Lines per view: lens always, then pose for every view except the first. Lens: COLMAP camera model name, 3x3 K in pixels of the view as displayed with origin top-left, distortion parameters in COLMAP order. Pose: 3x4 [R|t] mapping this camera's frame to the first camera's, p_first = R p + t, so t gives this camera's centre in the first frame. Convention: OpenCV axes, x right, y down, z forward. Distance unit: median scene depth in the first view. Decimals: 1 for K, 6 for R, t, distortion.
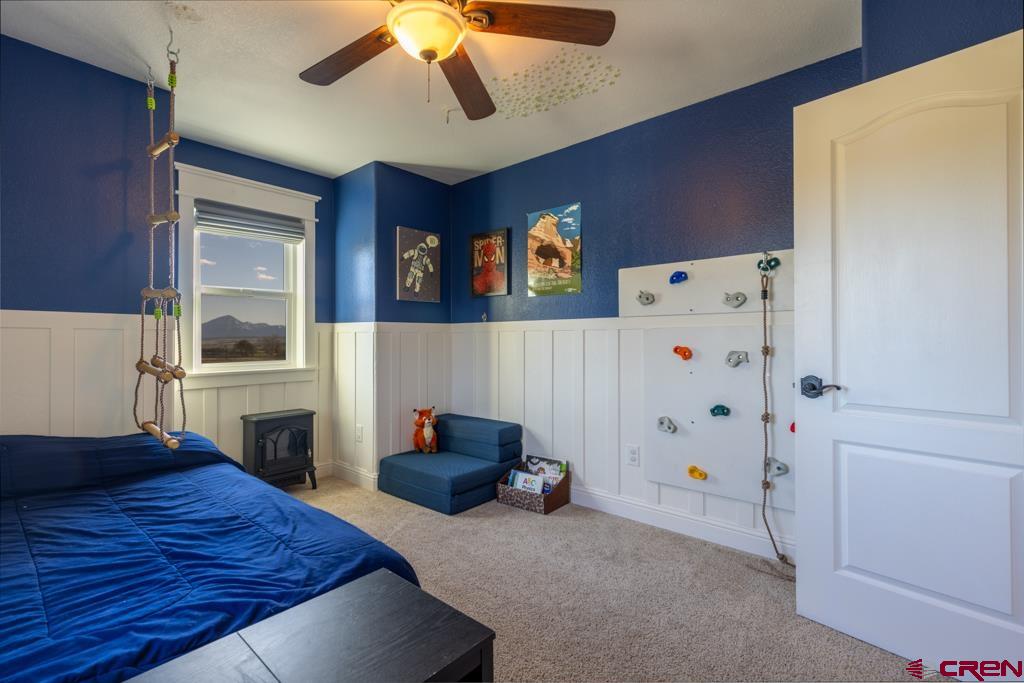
lens RADIAL K [[470.8, 0, 511.3], [0, 470.8, 337.2], [0, 0, 1]] dist [0.022353, 0.000842]
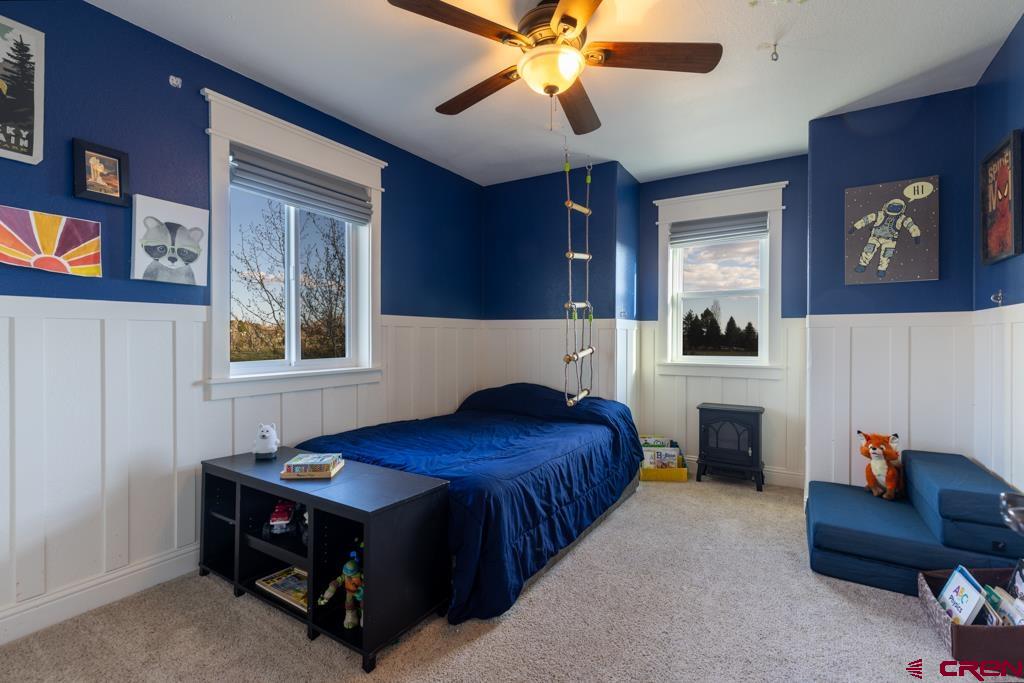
lens RADIAL K [[470.8, 0, 507.0], [0, 470.8, 338.7], [0, 0, 1]] dist [0.022353, 0.000842]
pose [[0.141000, 0.009202, -0.989967, 0.444336], [-0.001070, 0.999958, 0.009143, 0.002046], [0.990009, -0.000230, 0.141004, 0.336702]]
